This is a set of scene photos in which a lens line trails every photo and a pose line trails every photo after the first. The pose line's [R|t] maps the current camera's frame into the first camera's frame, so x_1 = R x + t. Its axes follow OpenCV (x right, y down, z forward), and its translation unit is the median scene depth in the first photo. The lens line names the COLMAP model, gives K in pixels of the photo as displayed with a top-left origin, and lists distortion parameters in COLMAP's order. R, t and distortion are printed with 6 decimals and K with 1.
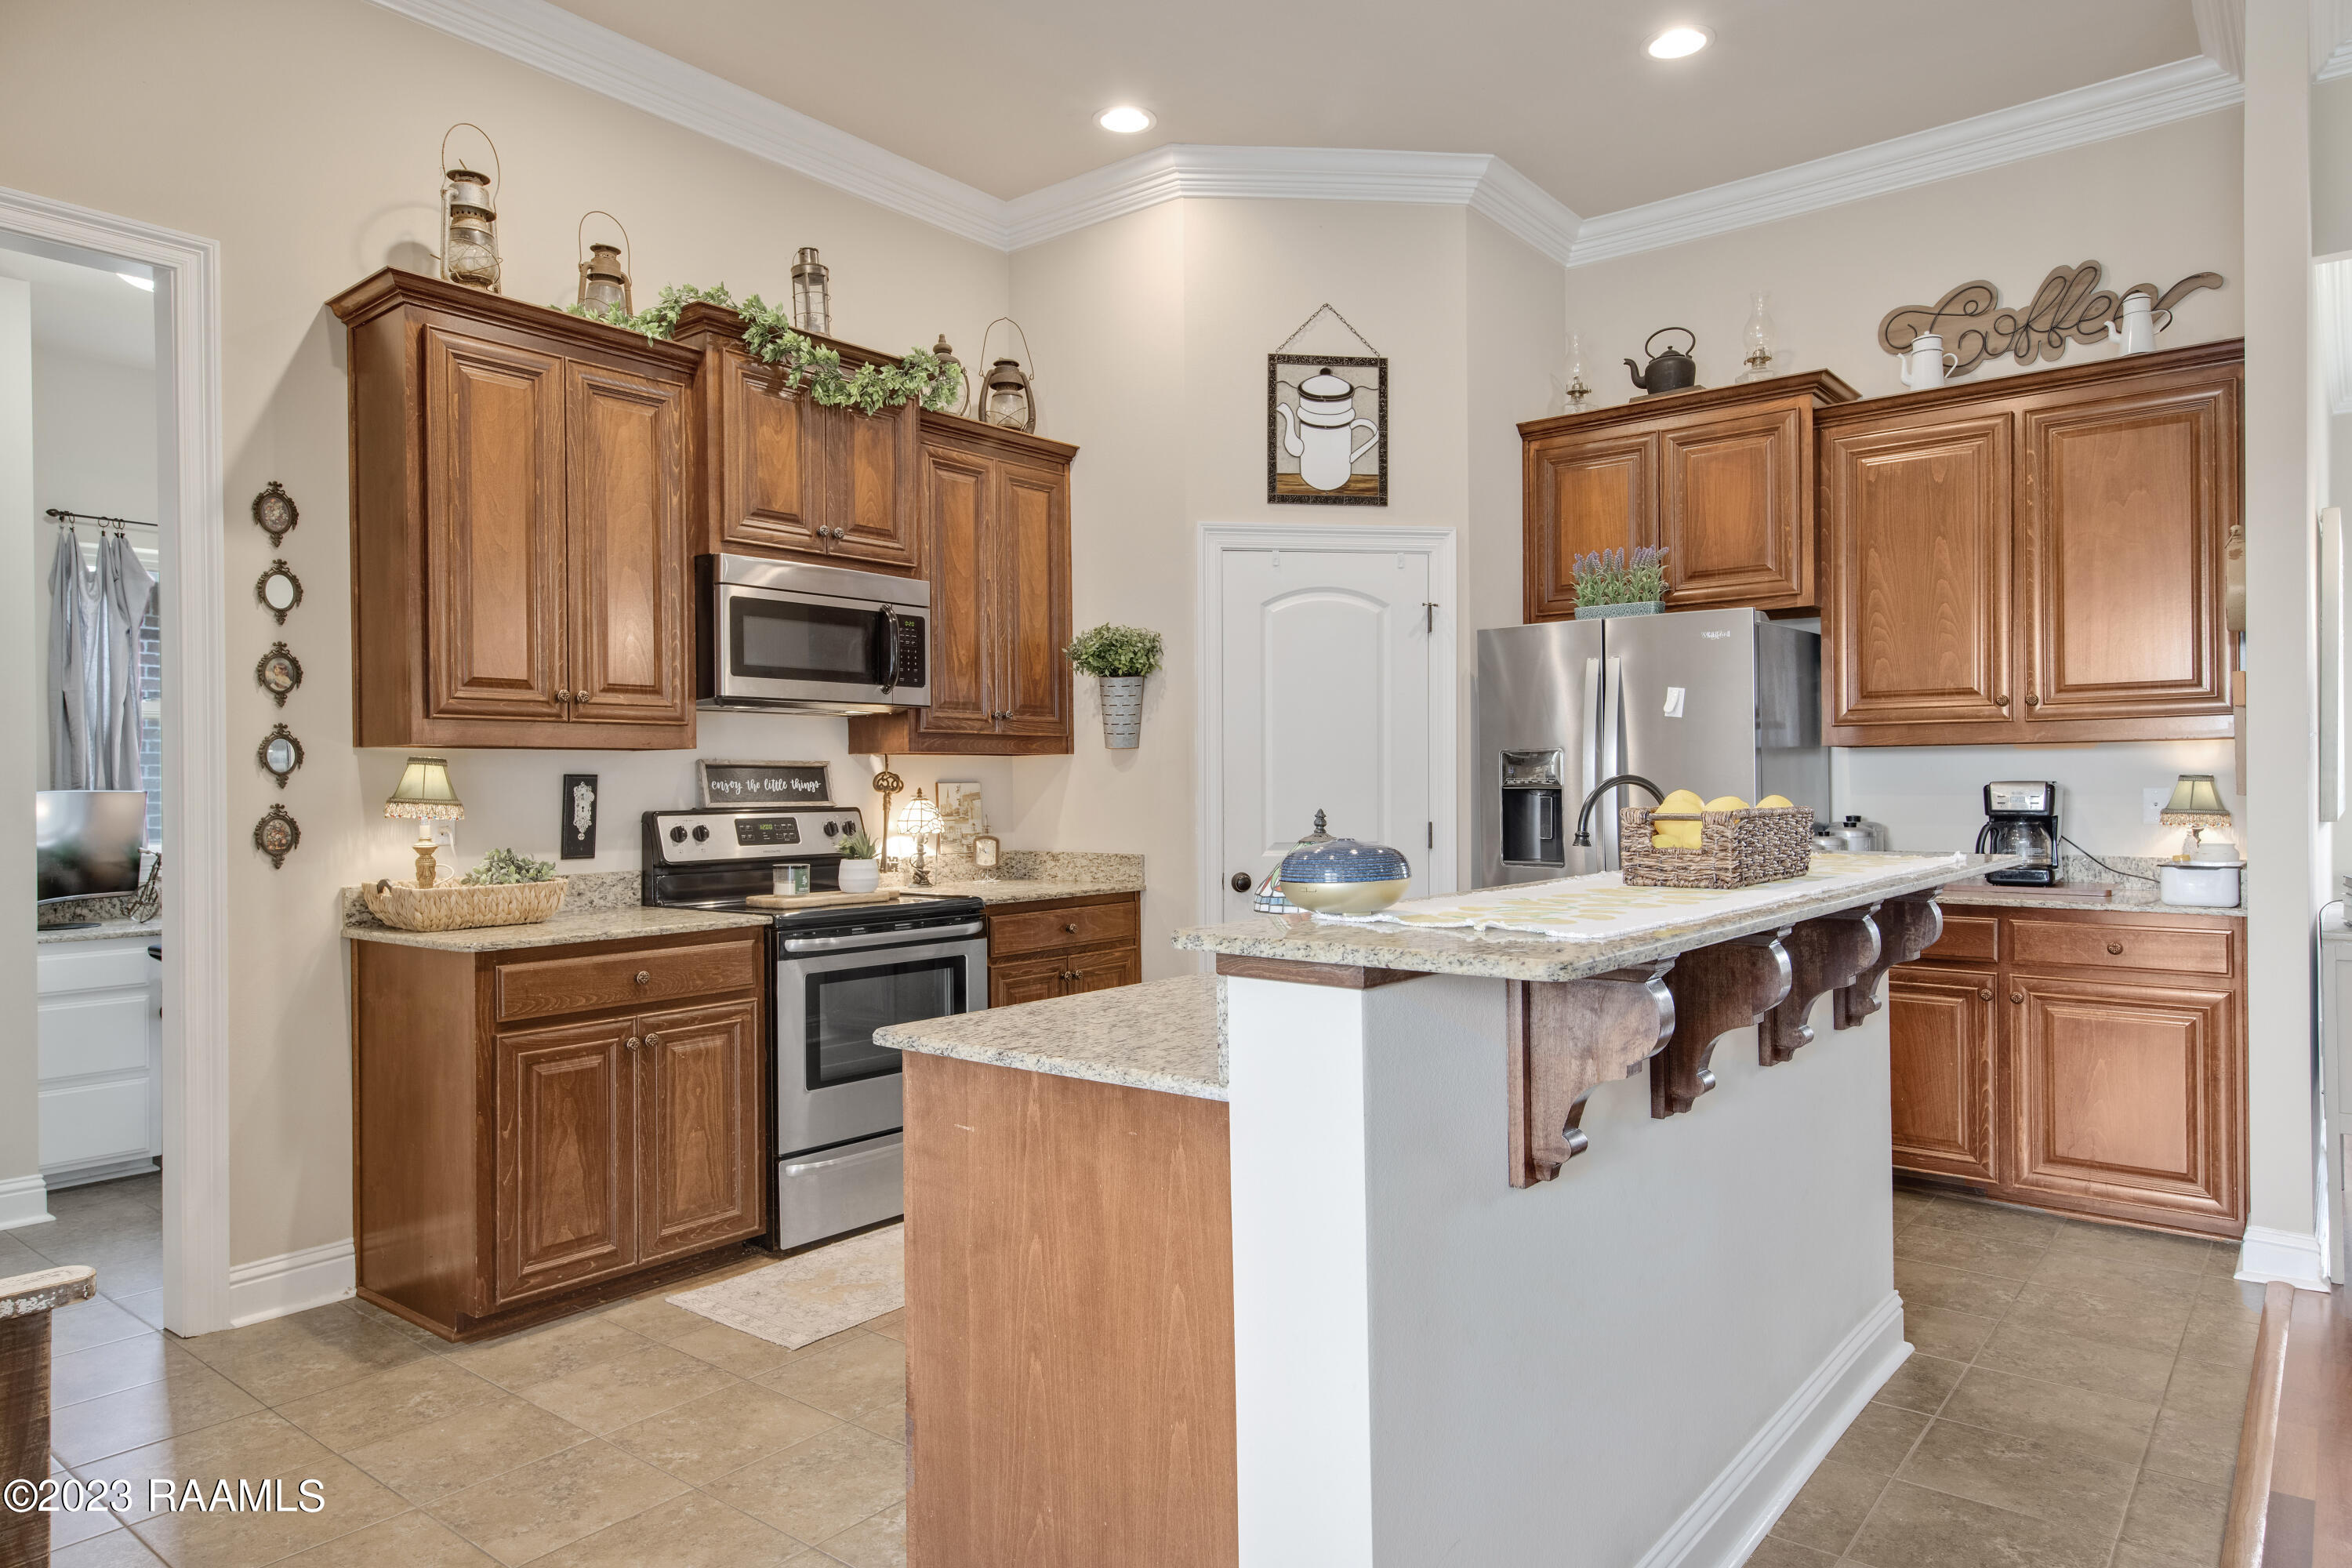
lens RADIAL K [[1452.3, 0, 1176.0], [0, 1452.3, 784.0], [0, 0, 1]] dist [0.000424, 0.000008]
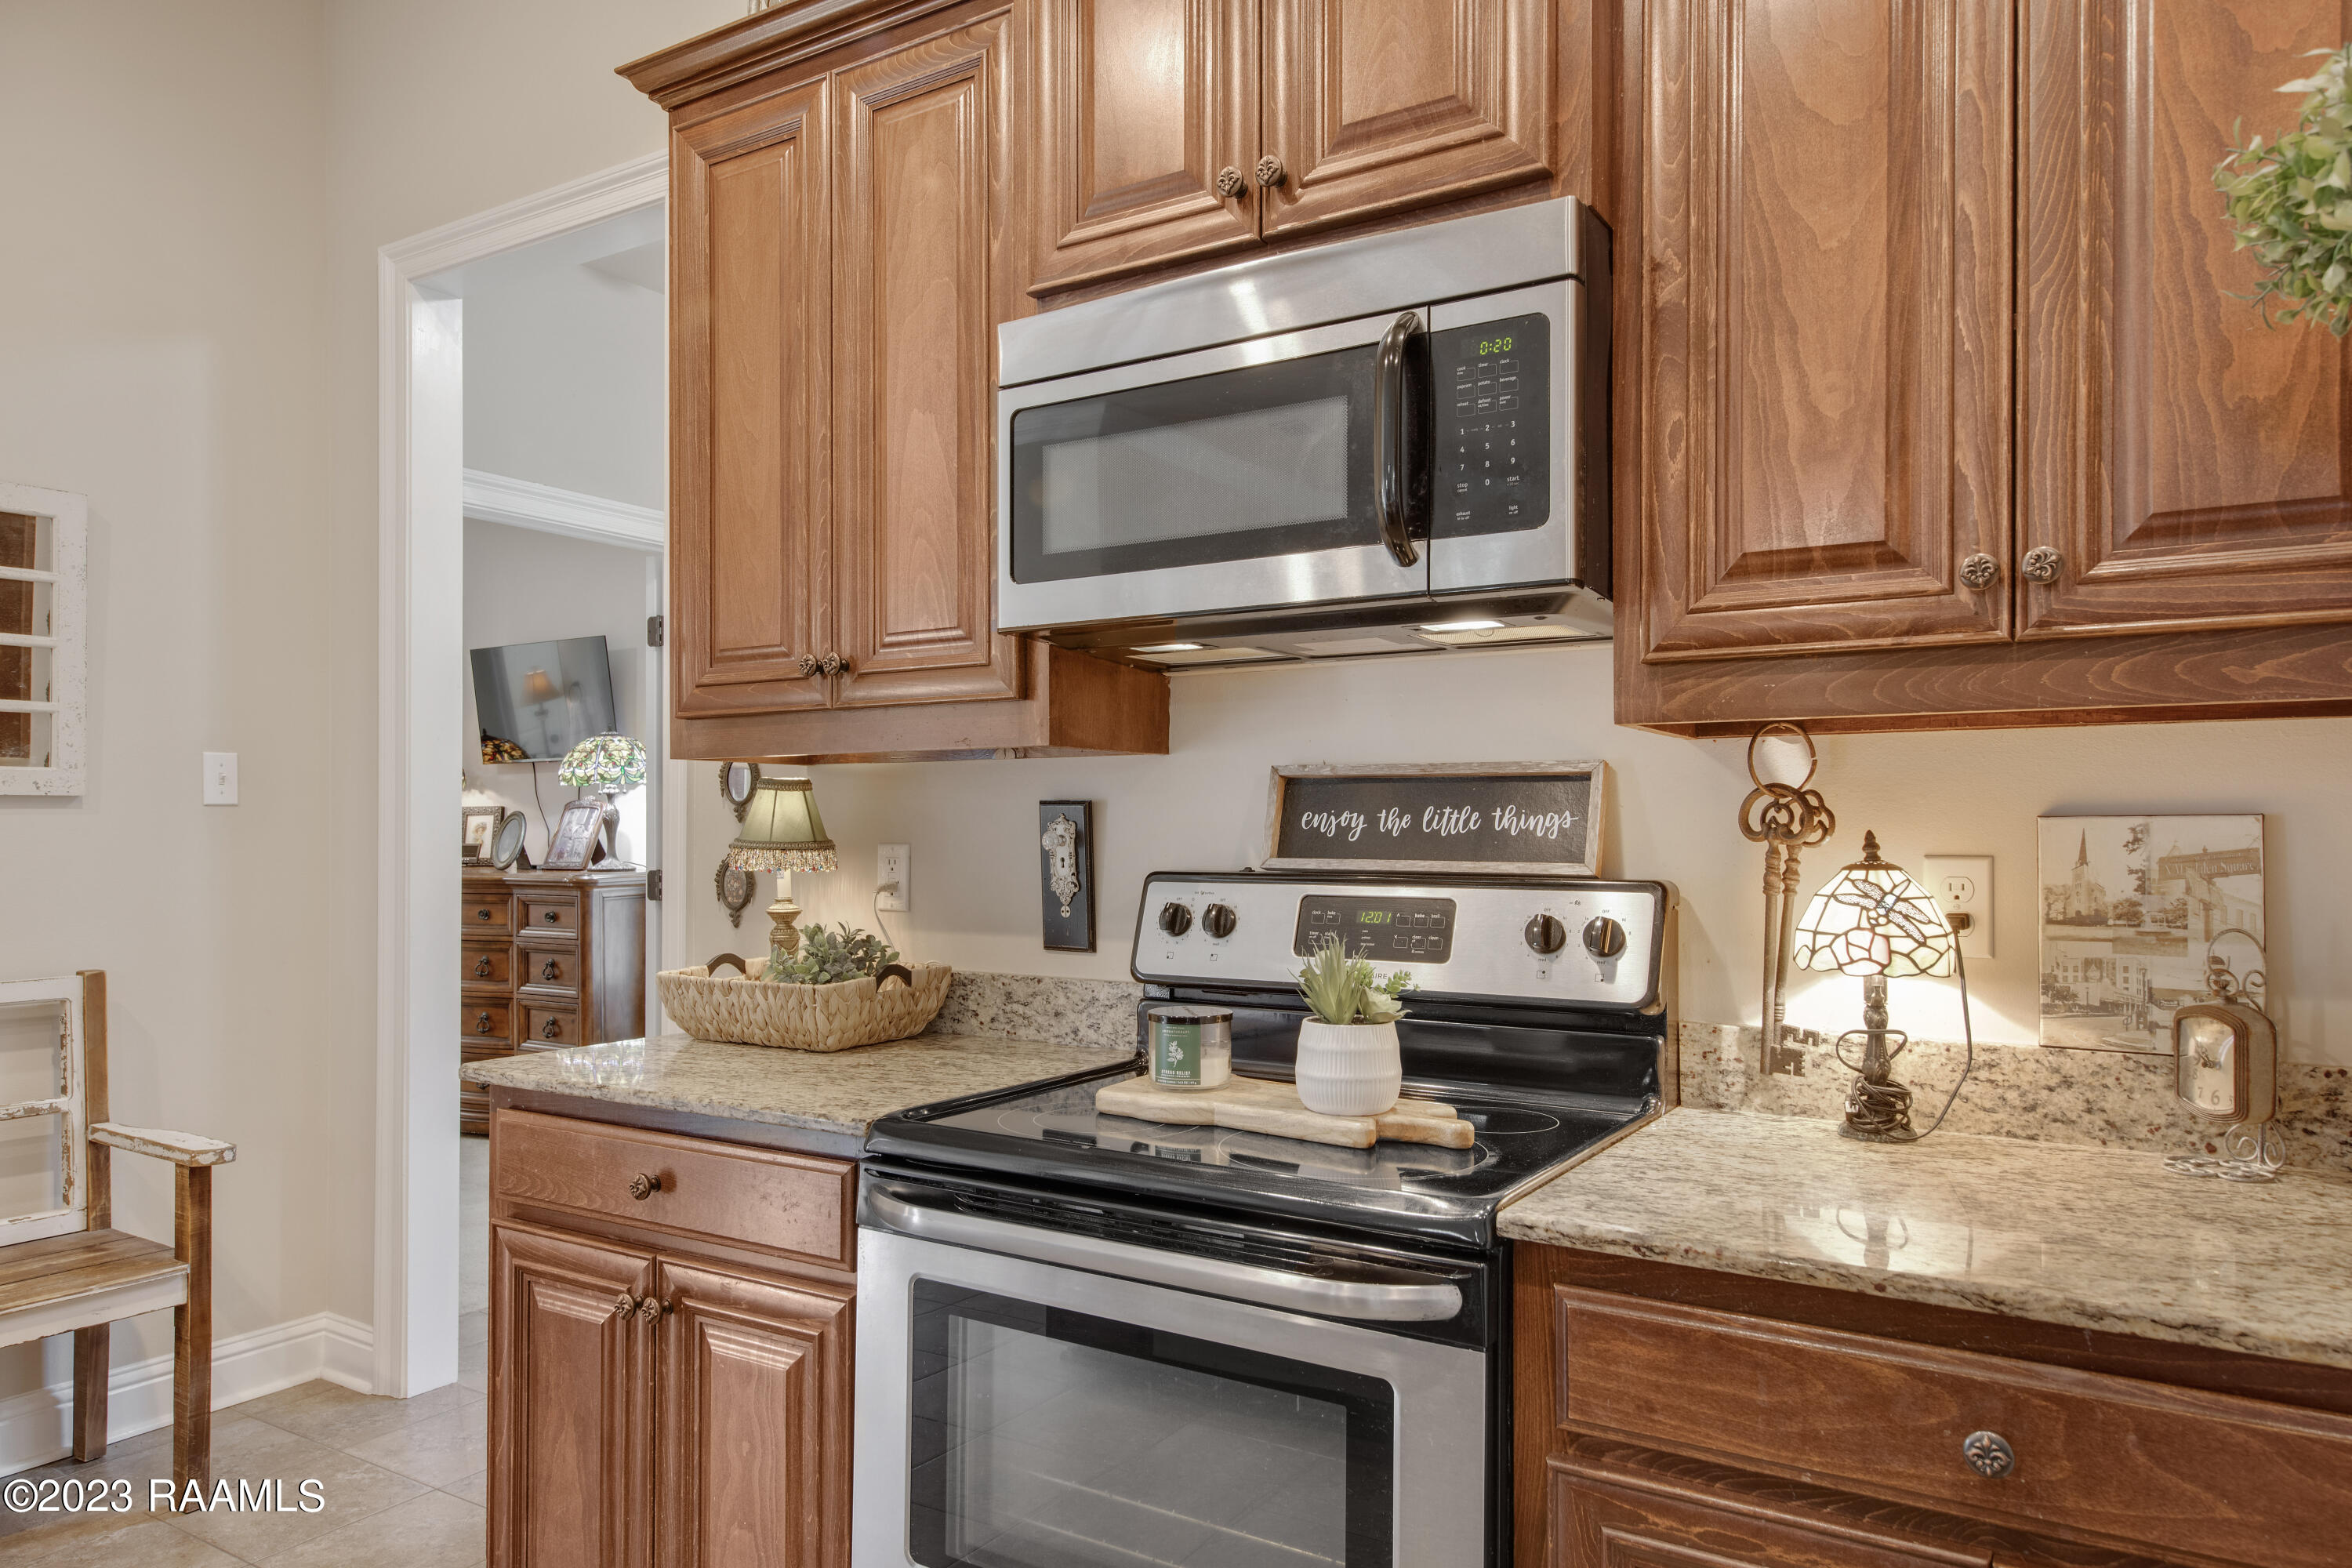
lens RADIAL K [[1519.2, 0, 1174.4], [0, 1519.2, 815.1], [0, 0, 1]] dist [0.001099, 0.000340]
pose [[0.112412, -0.000812, -0.993661, 0.162133], [-0.002052, 0.999997, -0.001050, -0.000261], [0.993660, 0.002157, 0.112410, 0.897966]]
